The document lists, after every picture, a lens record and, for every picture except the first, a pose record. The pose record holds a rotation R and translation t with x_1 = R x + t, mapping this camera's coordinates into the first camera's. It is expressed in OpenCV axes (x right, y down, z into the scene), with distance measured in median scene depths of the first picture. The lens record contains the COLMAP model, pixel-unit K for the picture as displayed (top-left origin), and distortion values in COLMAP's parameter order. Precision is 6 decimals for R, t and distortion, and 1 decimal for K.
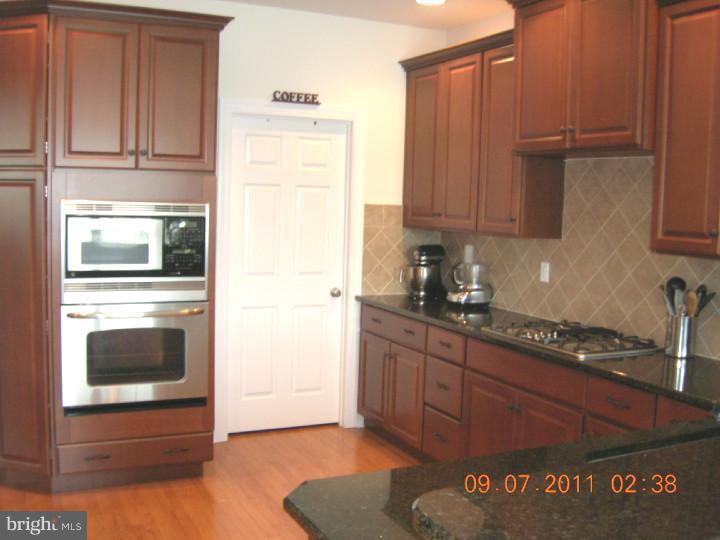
lens RADIAL K [[750.6, 0, 391.9], [0, 750.6, 265.9], [0, 0, 1]] dist [-0.149803, 0.000000]
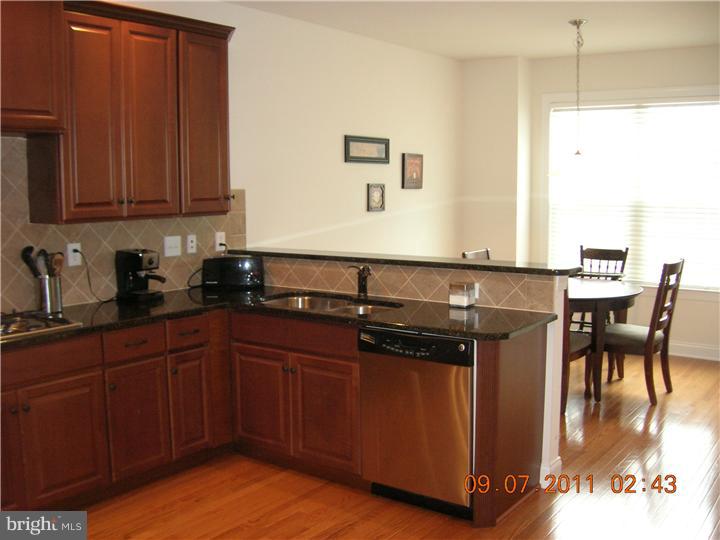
lens RADIAL K [[750.6, 0, 356.4], [0, 750.6, 265.4], [0, 0, 1]] dist [-0.149803, 0.000000]
pose [[-0.419312, -0.131977, 0.898198, -0.691681], [0.073210, 0.981239, 0.178356, -0.099146], [-0.904885, 0.140544, -0.401783, 0.836725]]
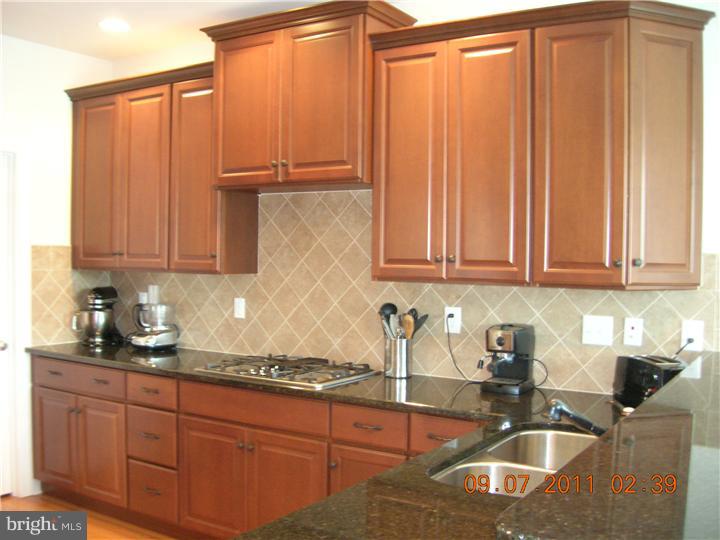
lens RADIAL K [[750.6, 0, 361.5], [0, 750.6, 267.1], [0, 0, 1]] dist [-0.149803, 0.000000]
pose [[0.868699, -0.036018, 0.494028, -0.152674], [0.062150, 0.997397, -0.036567, 0.000764], [-0.491425, 0.062470, 0.868677, 0.059058]]
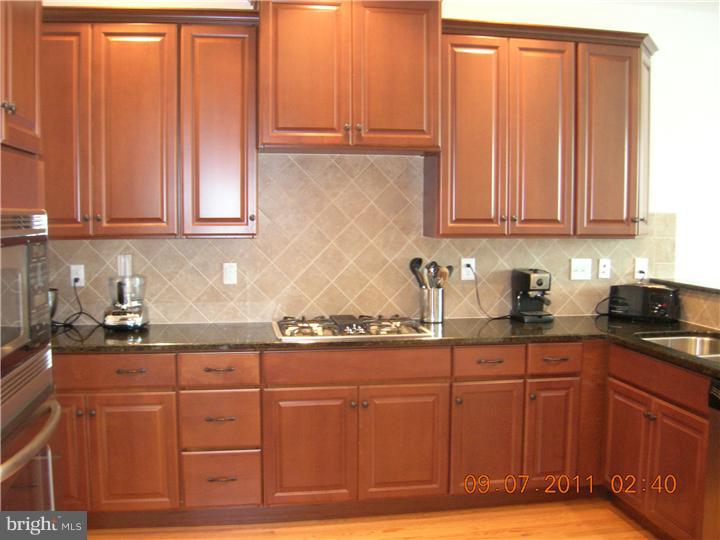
lens RADIAL K [[750.6, 0, 378.7], [0, 750.6, 265.3], [0, 0, 1]] dist [-0.149803, 0.000000]
pose [[0.313187, -0.105441, 0.943820, -0.661433], [0.088907, 0.992708, 0.081401, -0.065383], [-0.945521, 0.058418, 0.320278, 0.560037]]
